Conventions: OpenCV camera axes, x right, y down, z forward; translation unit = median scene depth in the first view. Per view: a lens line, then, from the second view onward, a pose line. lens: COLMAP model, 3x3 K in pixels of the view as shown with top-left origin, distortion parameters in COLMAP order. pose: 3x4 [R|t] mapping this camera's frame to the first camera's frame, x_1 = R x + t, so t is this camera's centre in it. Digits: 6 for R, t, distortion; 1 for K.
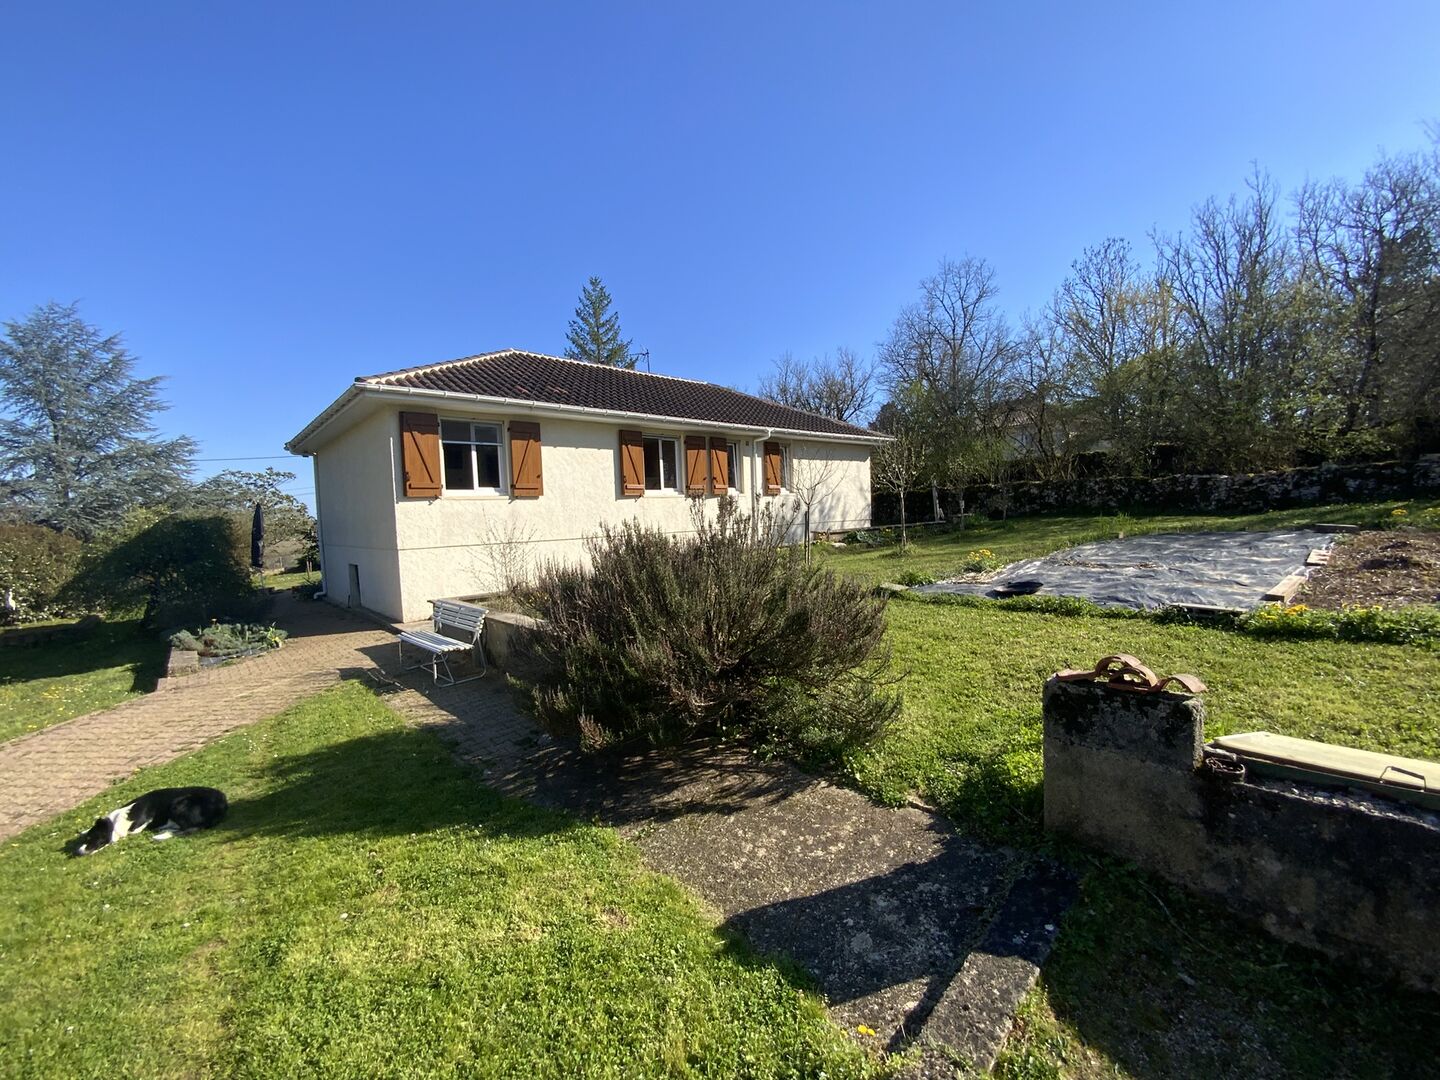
lens RADIAL K [[591.3, 0, 720.1], [0, 591.3, 541.0], [0, 0, 1]] dist [0.004629, -0.006316]
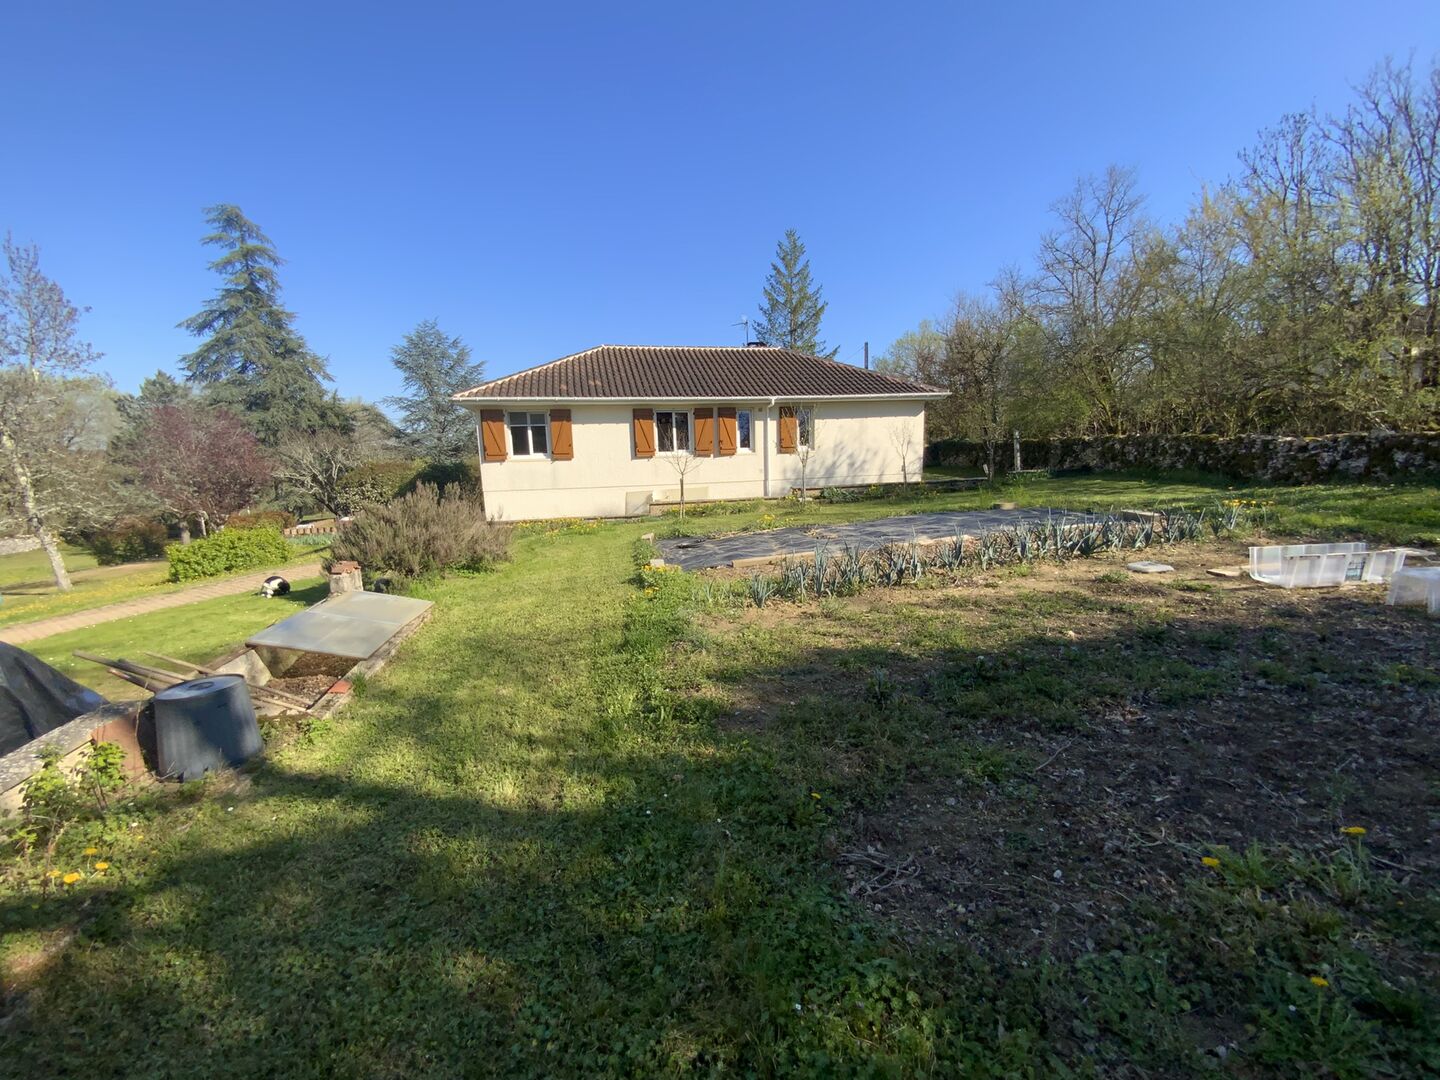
lens RADIAL K [[591.3, 0, 727.7], [0, 591.3, 538.8], [0, 0, 1]] dist [0.004629, -0.006316]
pose [[0.872823, 0.085697, -0.480455, 0.657479], [-0.026657, 0.991364, 0.128399, -0.064238], [0.487309, -0.099262, 0.867570, -0.114334]]
